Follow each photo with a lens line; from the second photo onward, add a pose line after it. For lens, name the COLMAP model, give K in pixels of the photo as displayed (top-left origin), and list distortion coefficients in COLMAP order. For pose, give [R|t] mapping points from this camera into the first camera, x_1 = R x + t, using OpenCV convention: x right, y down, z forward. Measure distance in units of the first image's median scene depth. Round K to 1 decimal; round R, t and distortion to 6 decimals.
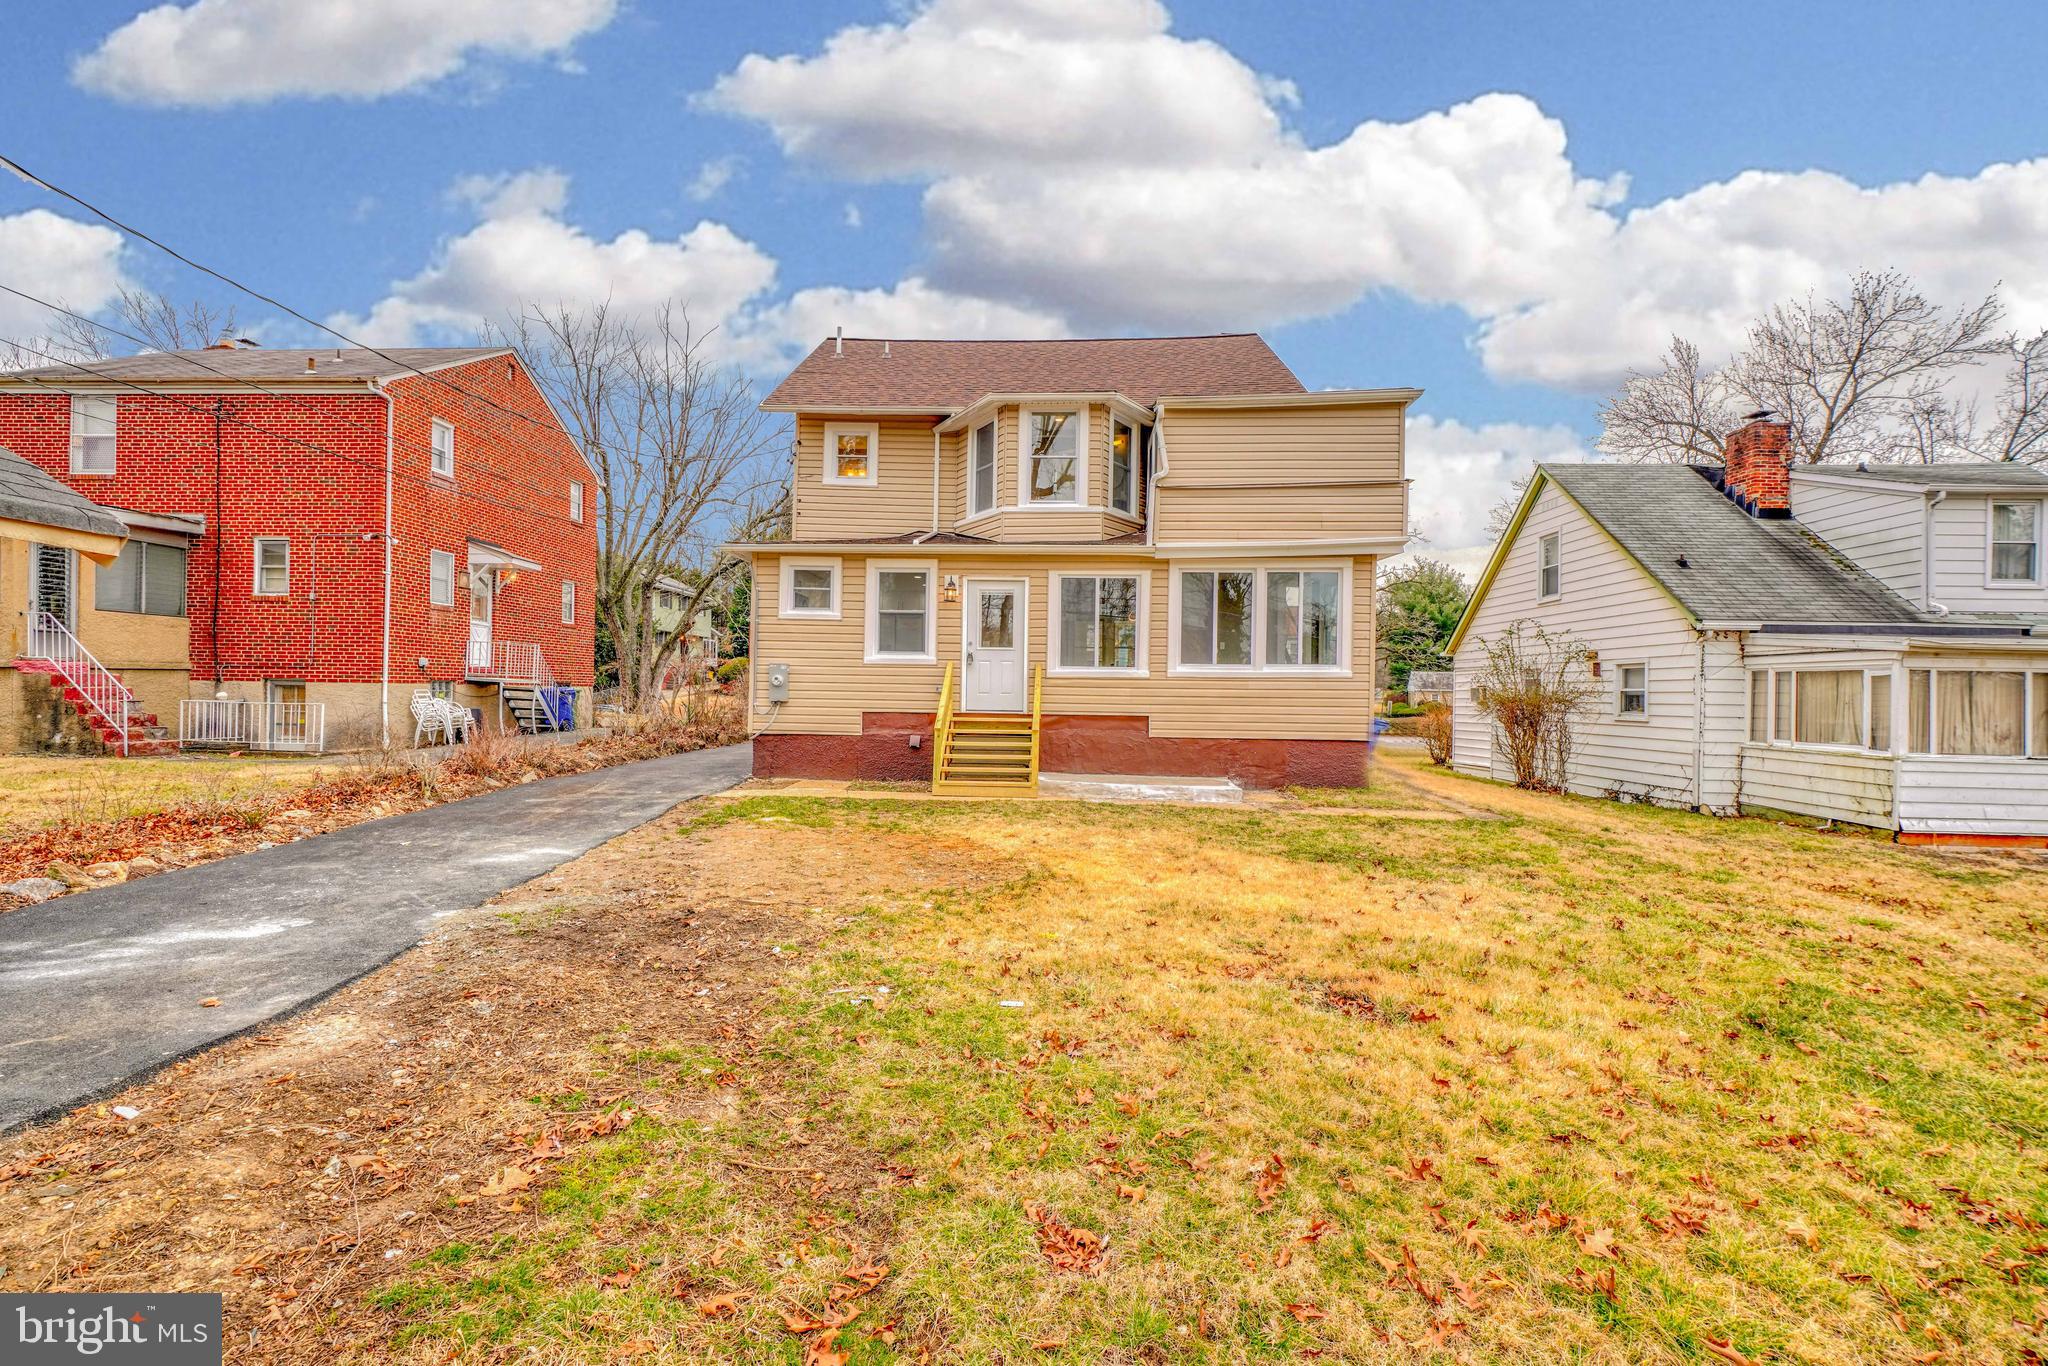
lens RADIAL K [[928.6, 0, 1009.1], [0, 928.6, 691.9], [0, 0, 1]] dist [-0.014576, 0.006582]
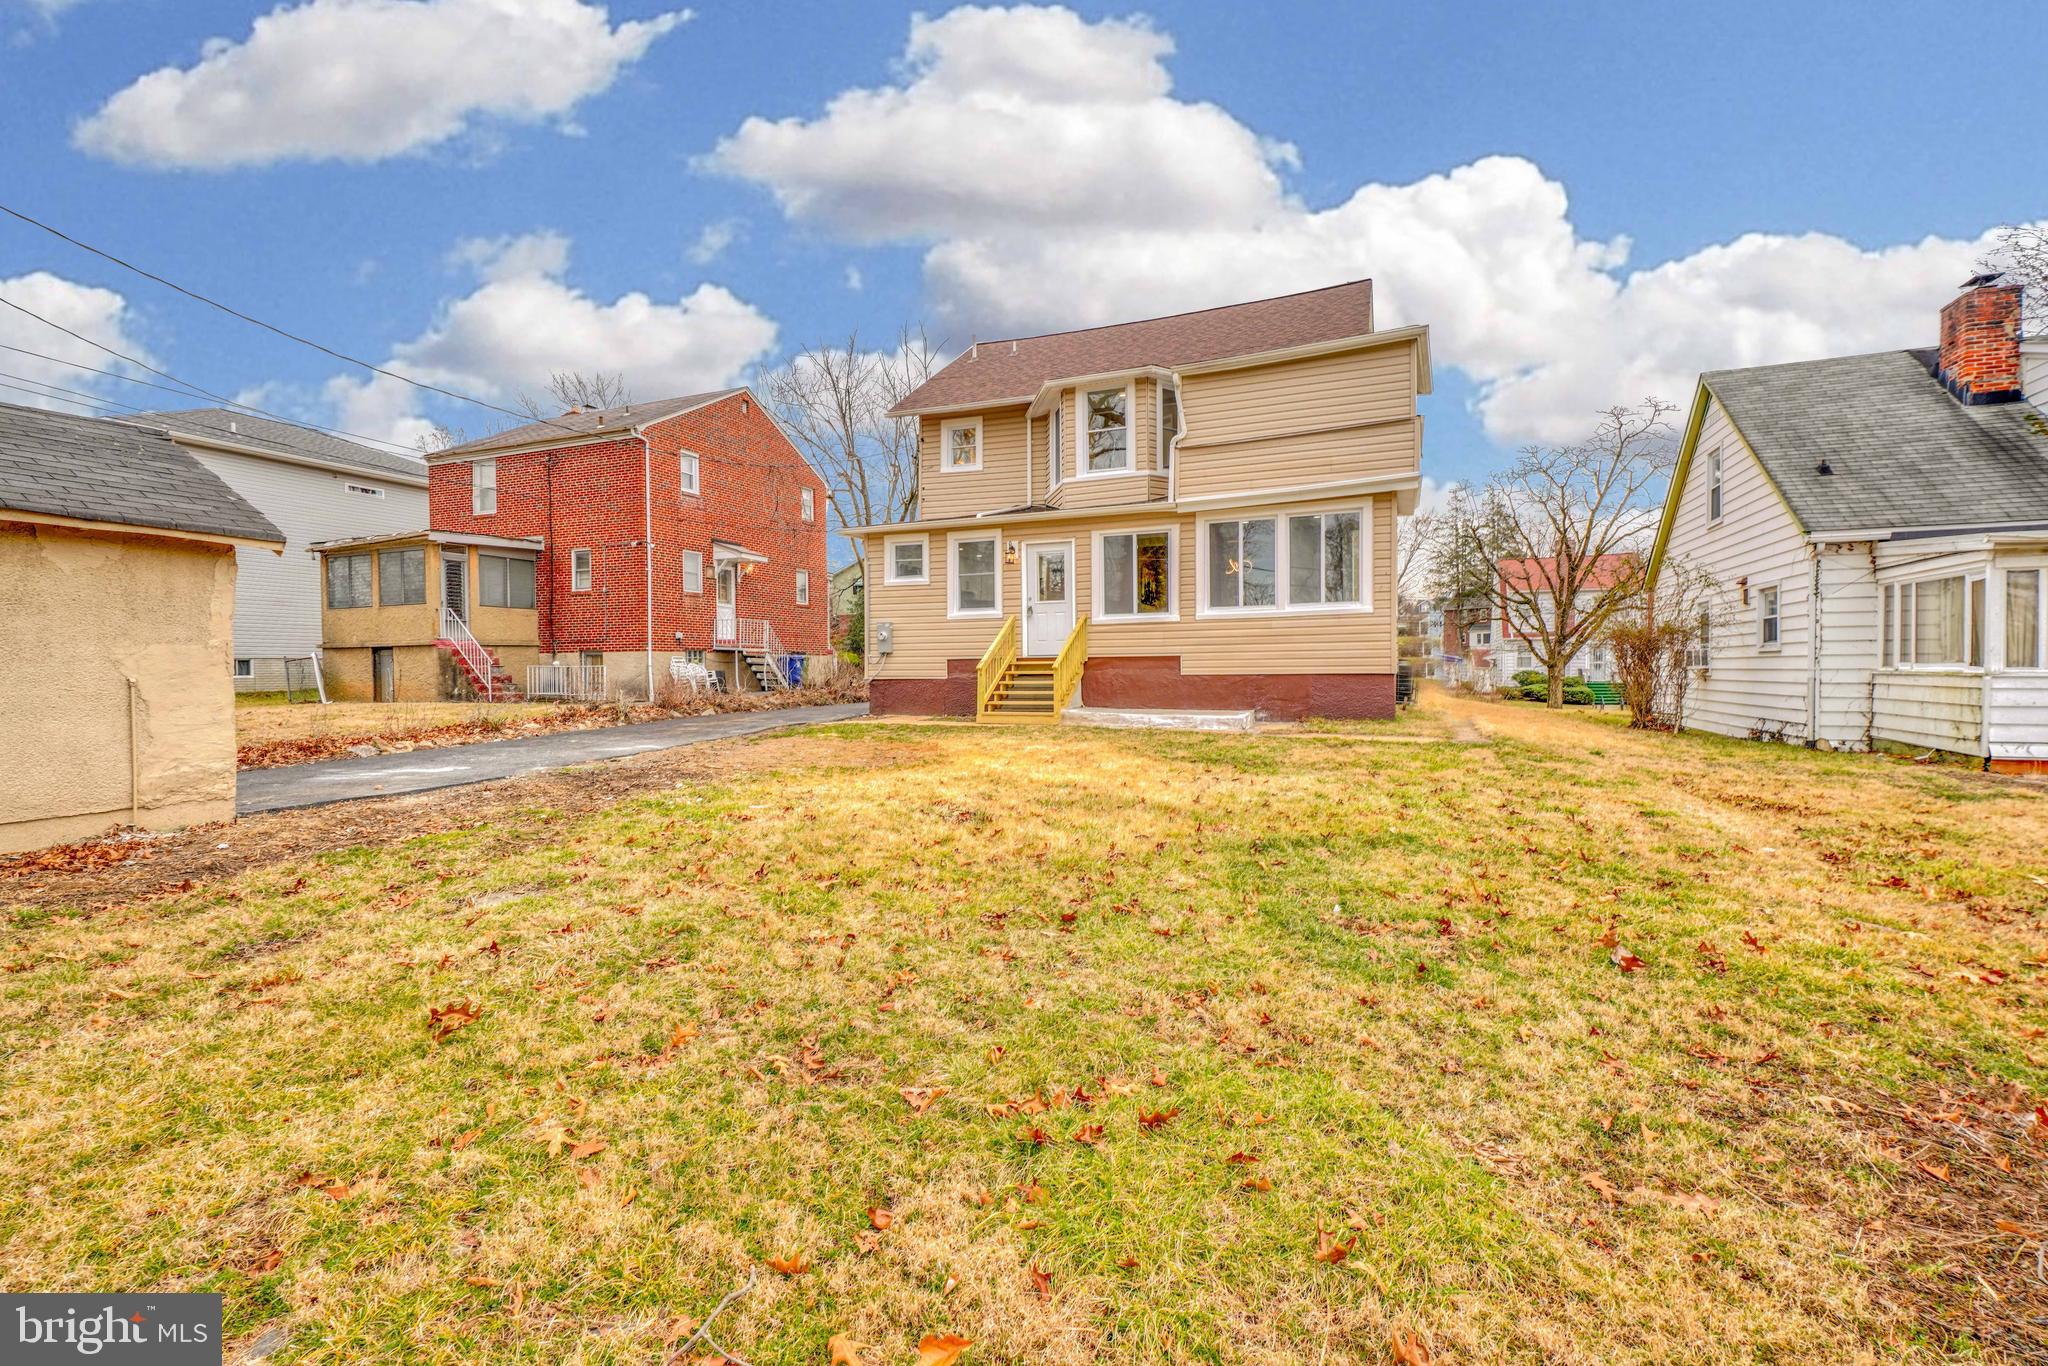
lens RADIAL K [[928.6, 0, 1009.1], [0, 928.6, 691.9], [0, 0, 1]] dist [-0.014576, 0.006582]
pose [[0.938391, -0.015108, -0.345244, 0.334685], [0.022757, 0.999577, 0.018112, 0.043598], [0.344825, -0.024853, 0.938338, -0.110850]]
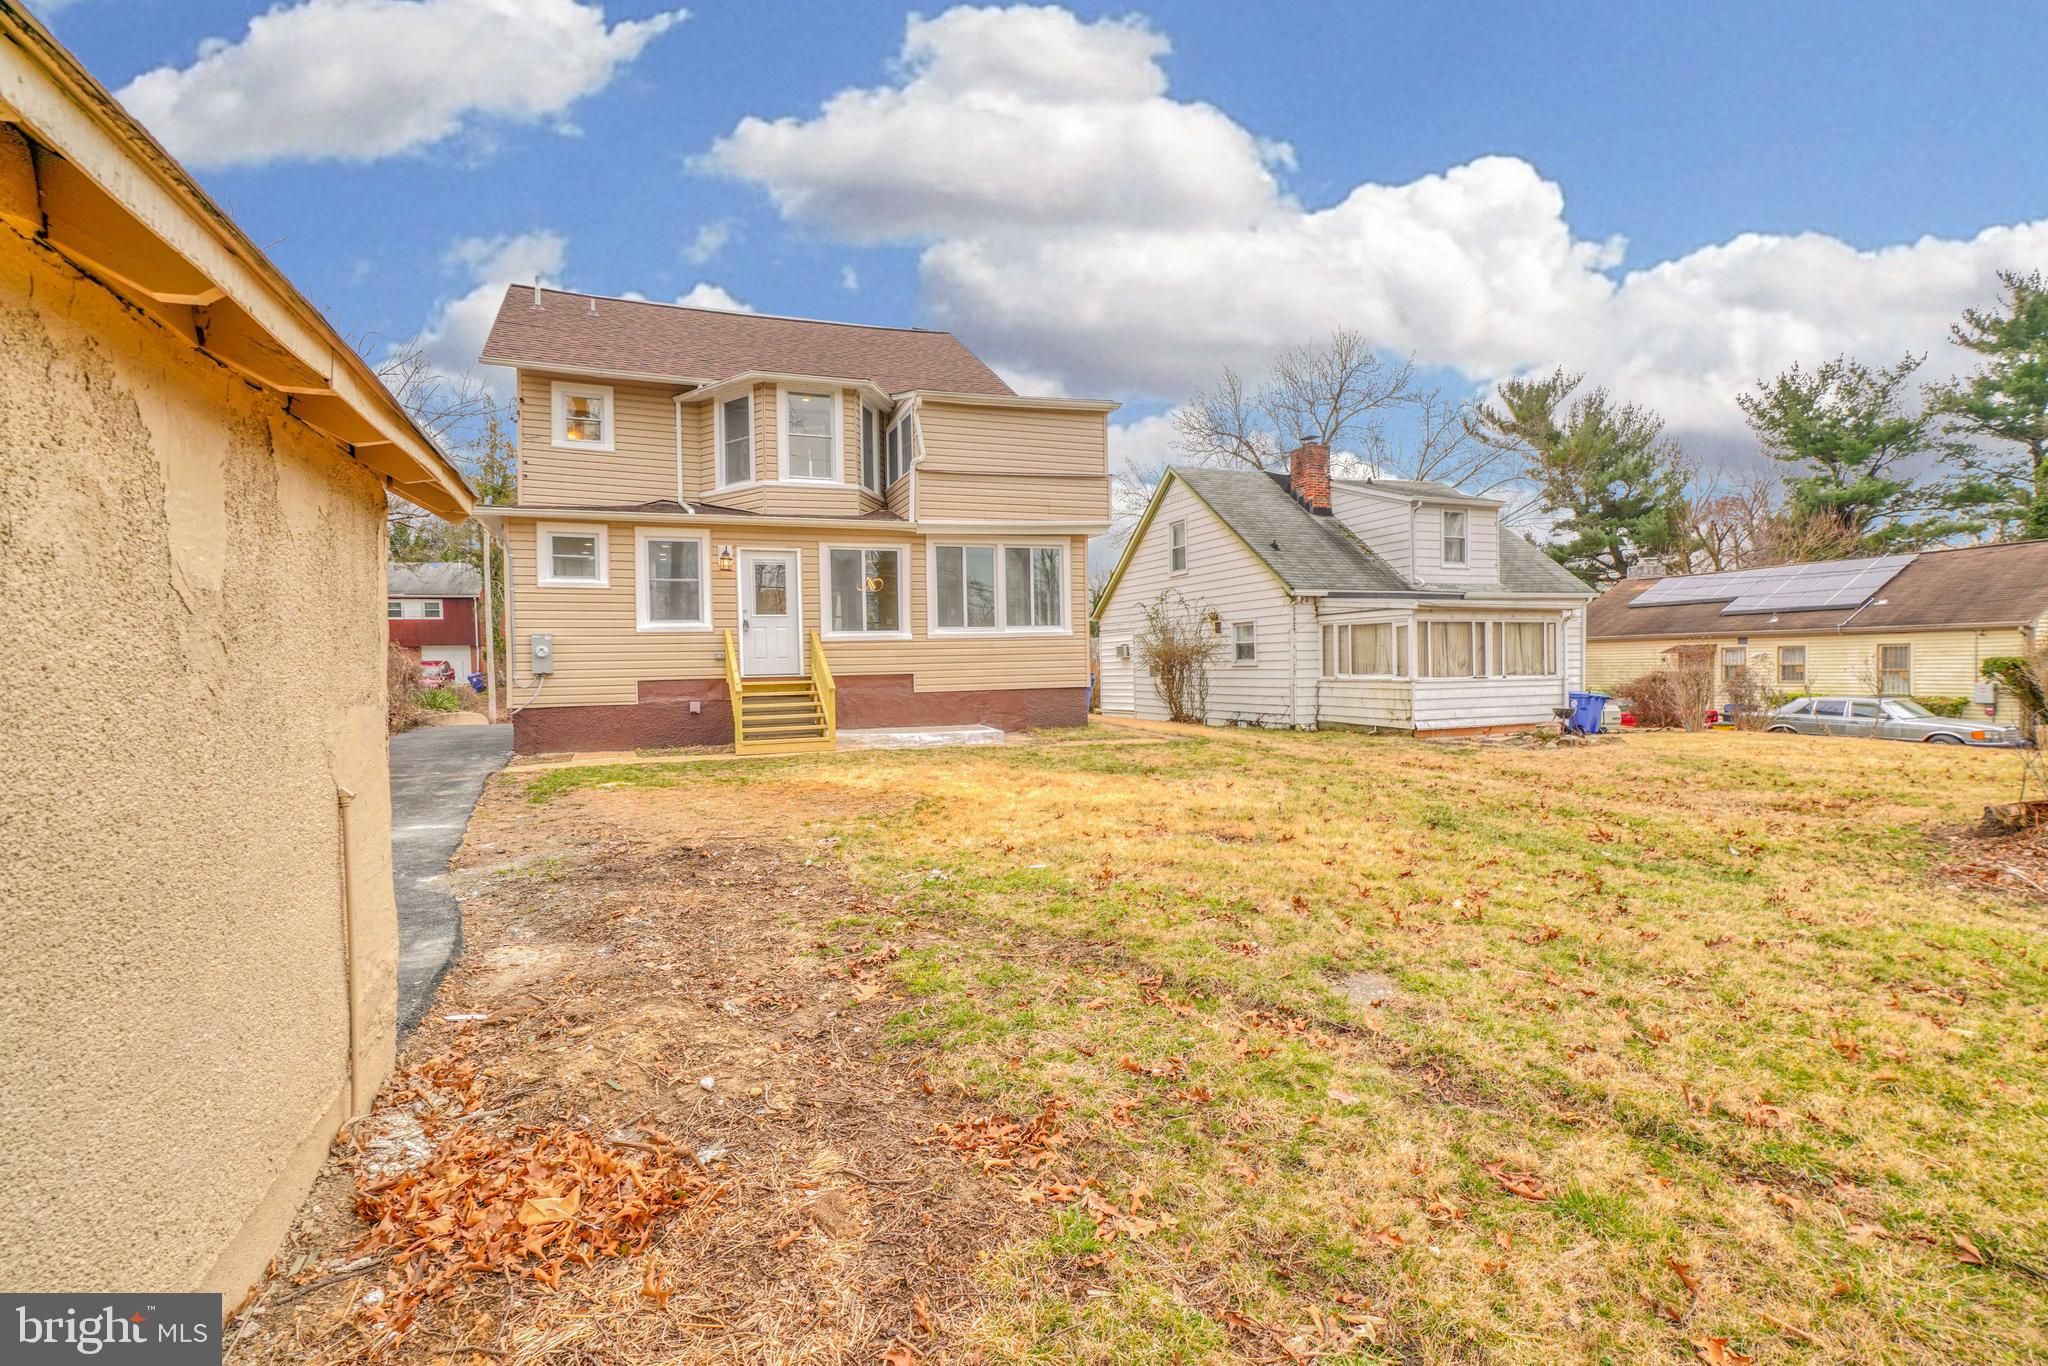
lens RADIAL K [[927.2, 0, 1018.2], [0, 927.2, 688.4], [0, 0, 1]] dist [-0.017070, 0.000065]
pose [[0.906135, -0.044574, 0.420633, -0.204297], [0.034458, 0.998906, 0.031621, 0.012107], [-0.421582, -0.014159, 0.906680, -0.072381]]
